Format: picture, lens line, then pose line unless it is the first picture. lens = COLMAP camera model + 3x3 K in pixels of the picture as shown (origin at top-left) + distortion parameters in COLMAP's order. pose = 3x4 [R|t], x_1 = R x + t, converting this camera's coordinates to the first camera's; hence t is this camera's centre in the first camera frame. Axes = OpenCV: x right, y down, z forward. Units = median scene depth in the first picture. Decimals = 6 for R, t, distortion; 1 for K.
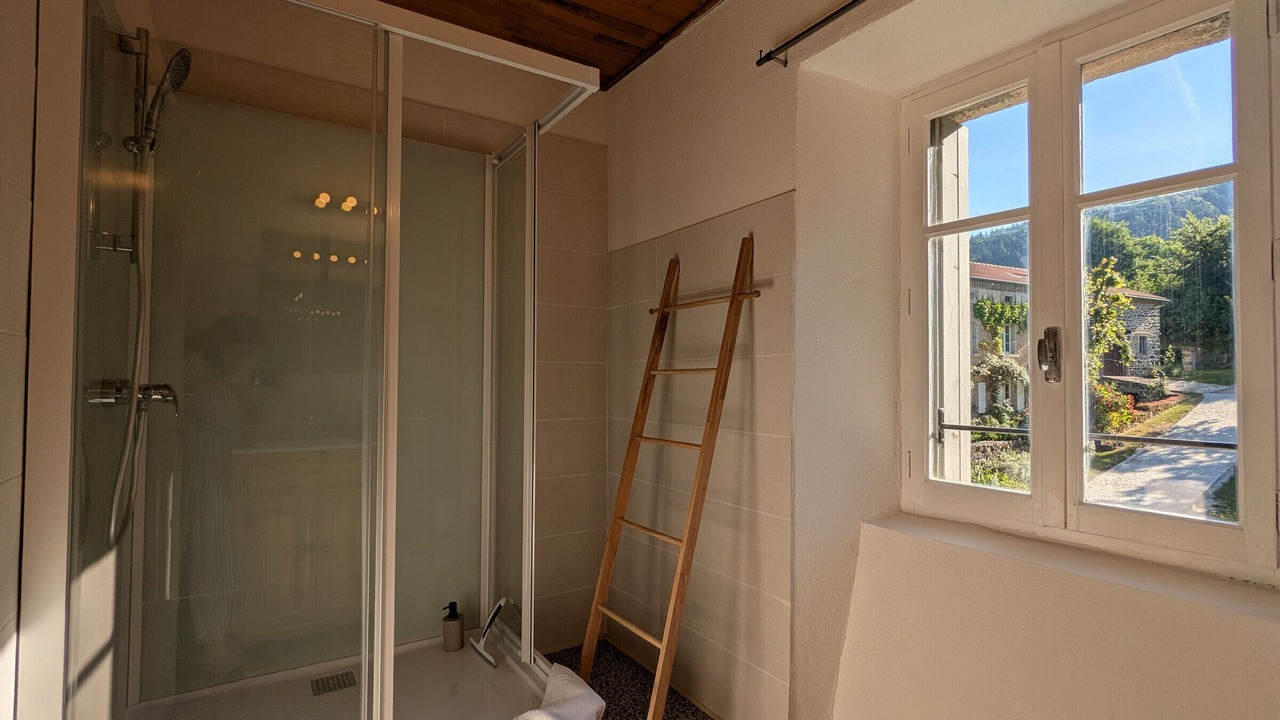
lens RADIAL K [[609.5, 0, 640.0], [0, 609.5, 360.0], [0, 0, 1]] dist [-0.003826, -0.000071]
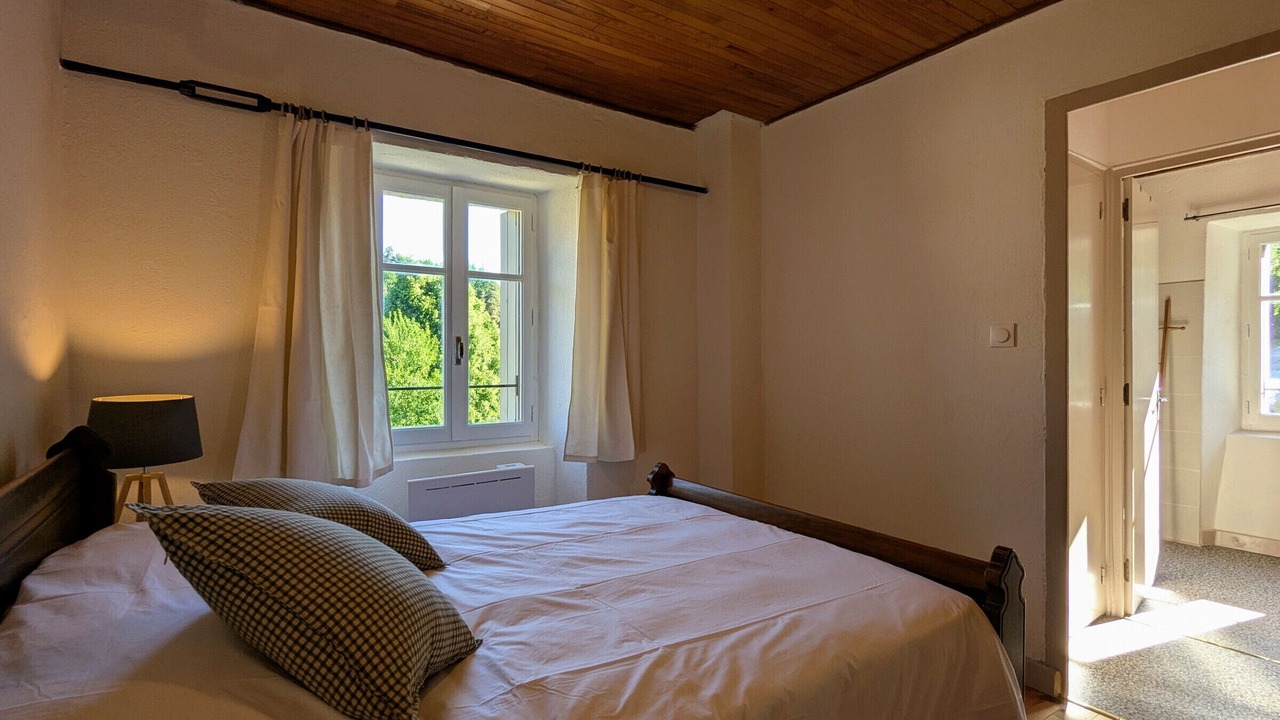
lens RADIAL K [[609.5, 0, 640.0], [0, 609.5, 360.0], [0, 0, 1]] dist [-0.003826, -0.000071]
pose [[0.999863, -0.001691, 0.016477, -1.762128], [0.001178, 0.999515, 0.031106, -0.065110], [-0.016521, -0.031082, 0.999380, -1.116606]]
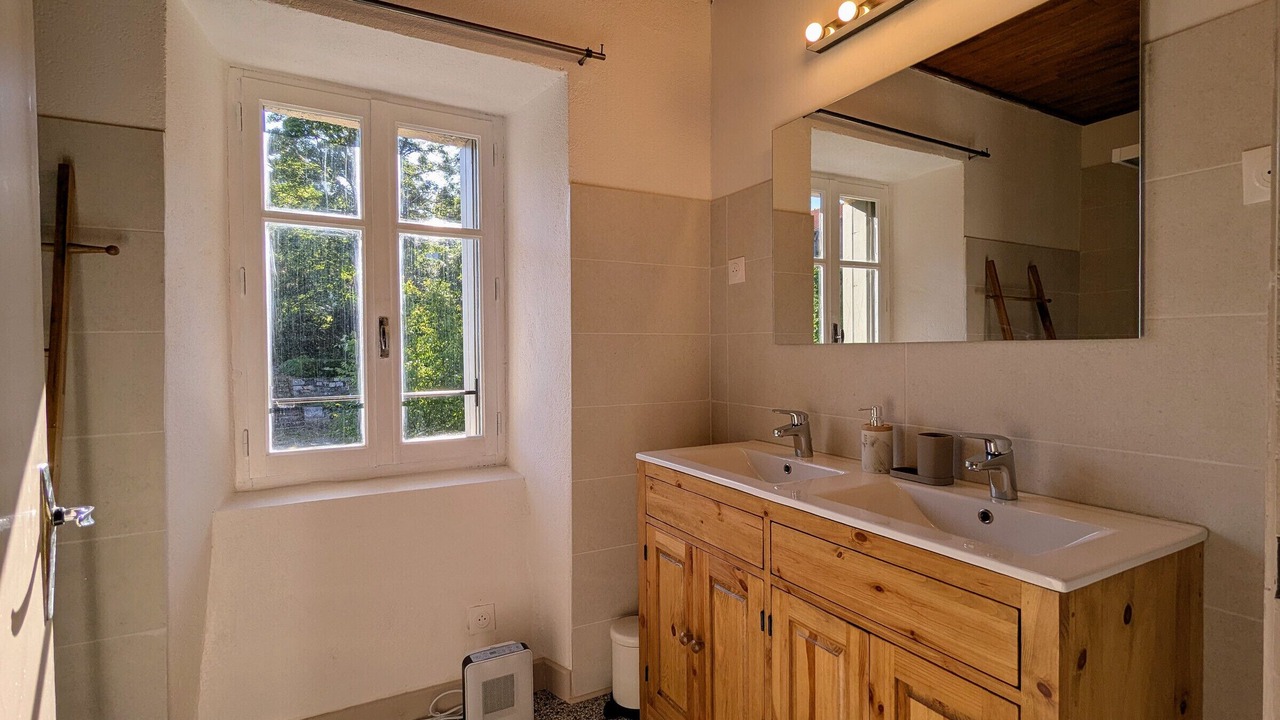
lens RADIAL K [[609.5, 0, 640.0], [0, 609.5, 360.0], [0, 0, 1]] dist [-0.003826, -0.000071]
pose [[0.066367, -0.024377, 0.997497, -0.522096], [-0.024236, 0.999367, 0.026035, -0.008135], [-0.997501, -0.025904, 0.065734, 0.292971]]
